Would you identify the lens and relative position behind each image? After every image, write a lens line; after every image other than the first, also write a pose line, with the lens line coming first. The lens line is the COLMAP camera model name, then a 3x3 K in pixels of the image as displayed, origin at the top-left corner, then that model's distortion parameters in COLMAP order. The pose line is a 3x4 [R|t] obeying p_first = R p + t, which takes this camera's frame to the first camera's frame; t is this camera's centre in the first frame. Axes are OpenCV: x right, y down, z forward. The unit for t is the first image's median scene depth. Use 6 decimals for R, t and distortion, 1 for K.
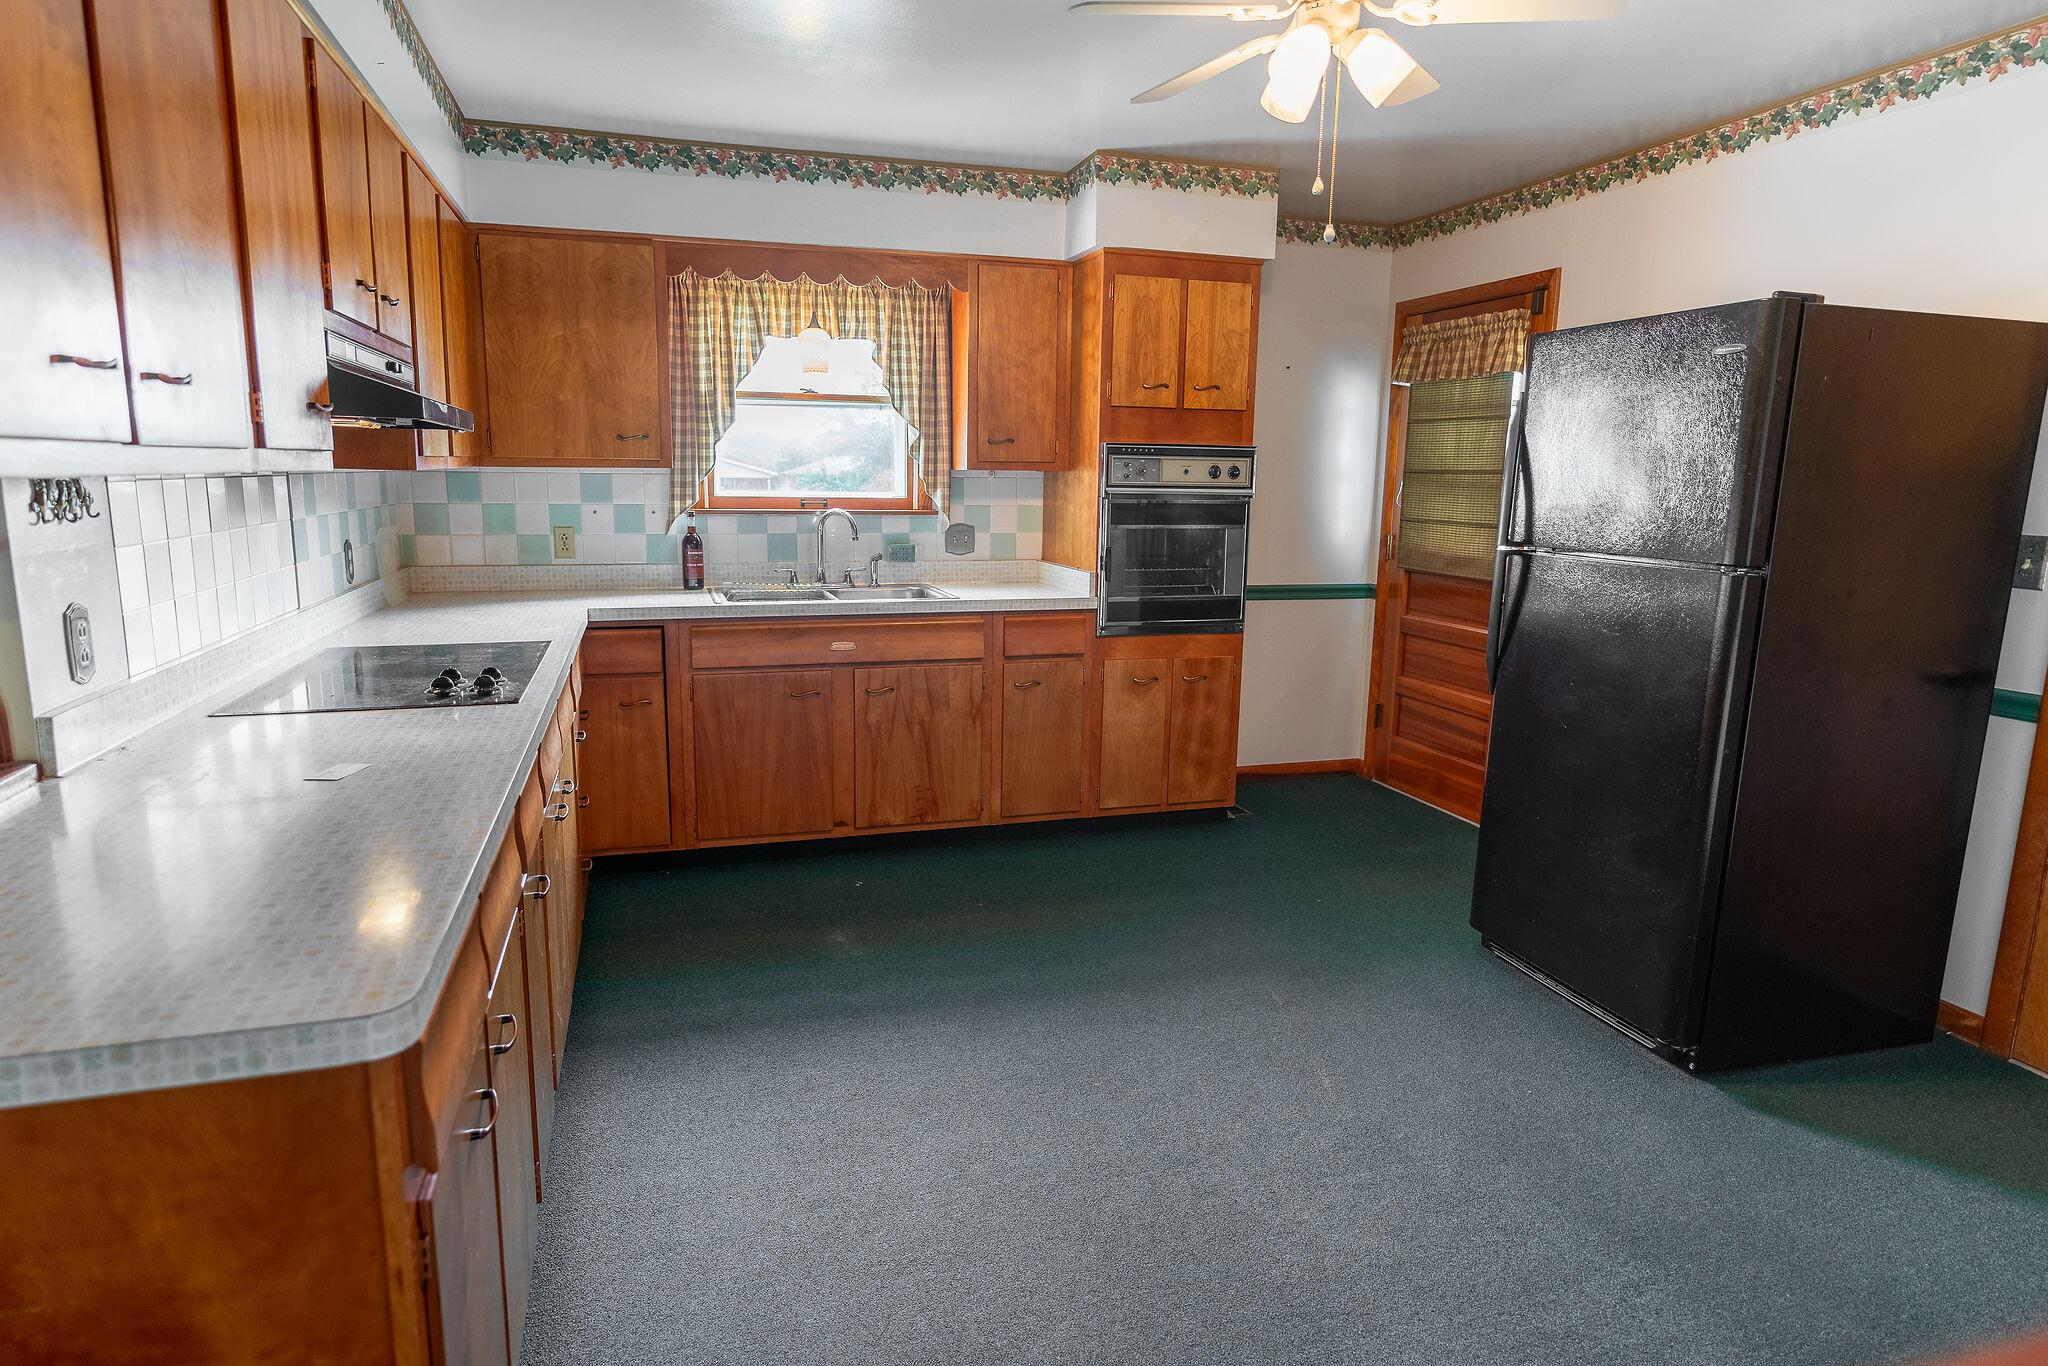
lens RADIAL K [[1179.1, 0, 1030.2], [0, 1179.1, 681.4], [0, 0, 1]] dist [-0.015164, -0.000119]
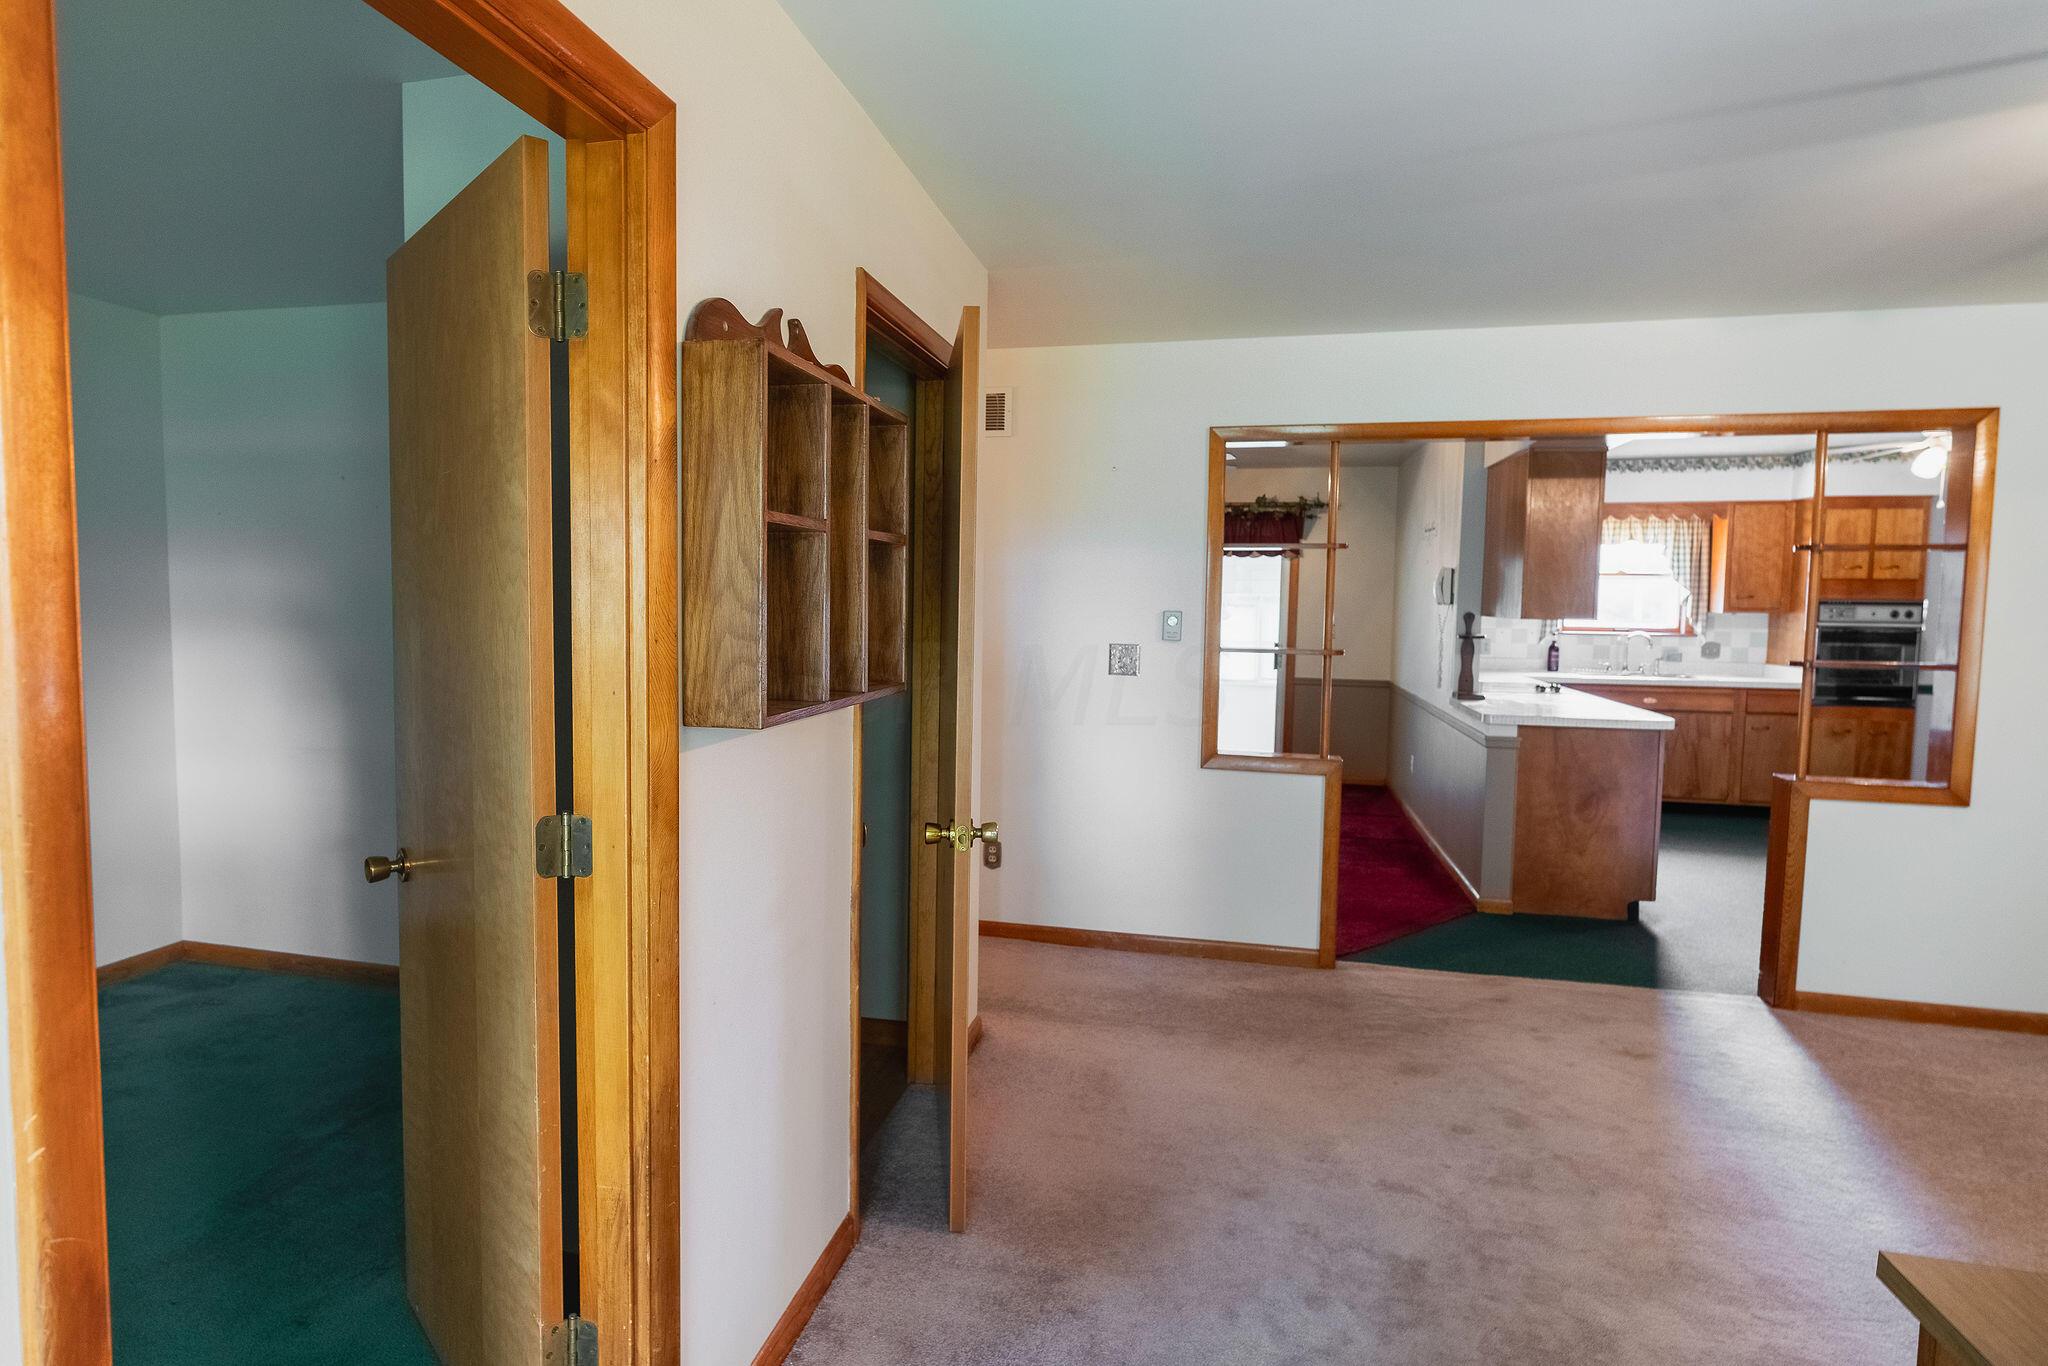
lens RADIAL K [[1083.5, 0, 988.4], [0, 1083.5, 669.1], [0, 0, 1]] dist [0.000270, 0.001569]
pose [[0.853013, 0.030593, -0.520992, -0.149212], [-0.092645, 0.991302, -0.093476, 0.177776], [0.513601, 0.128004, 0.848427, -1.044053]]
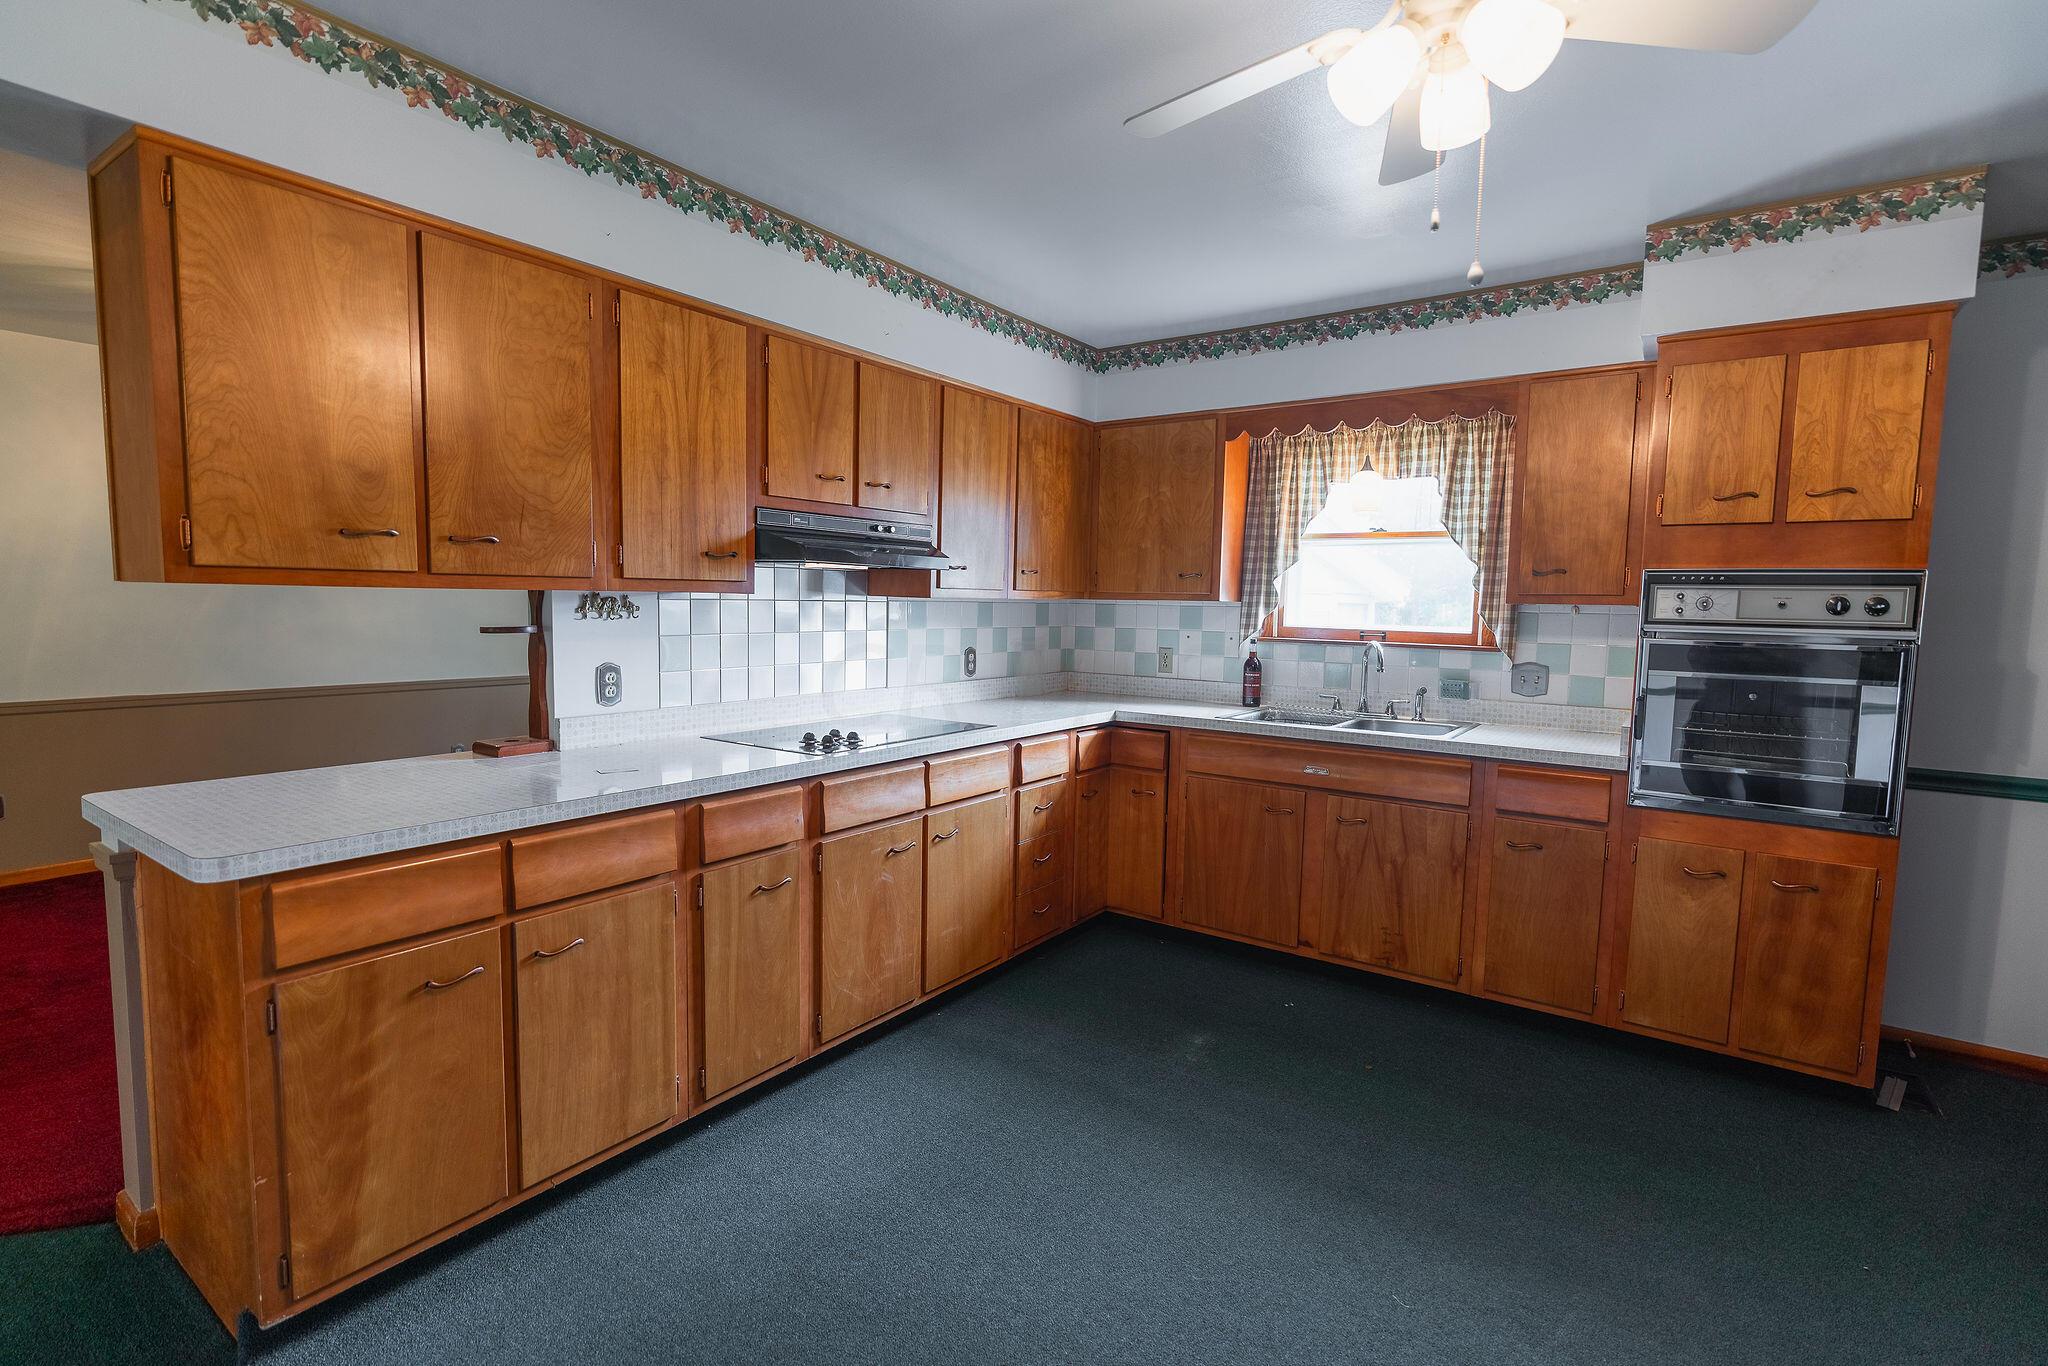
lens RADIAL K [[974.3, 0, 990.6], [0, 974.3, 681.8], [0, 0, 1]] dist [-0.002172, 0.001102]
pose [[0.589369, 0.064428, -0.805291, 0.331551], [-0.152178, 0.987824, -0.032343, -0.033470], [0.793401, 0.141609, 0.591998, 0.240140]]
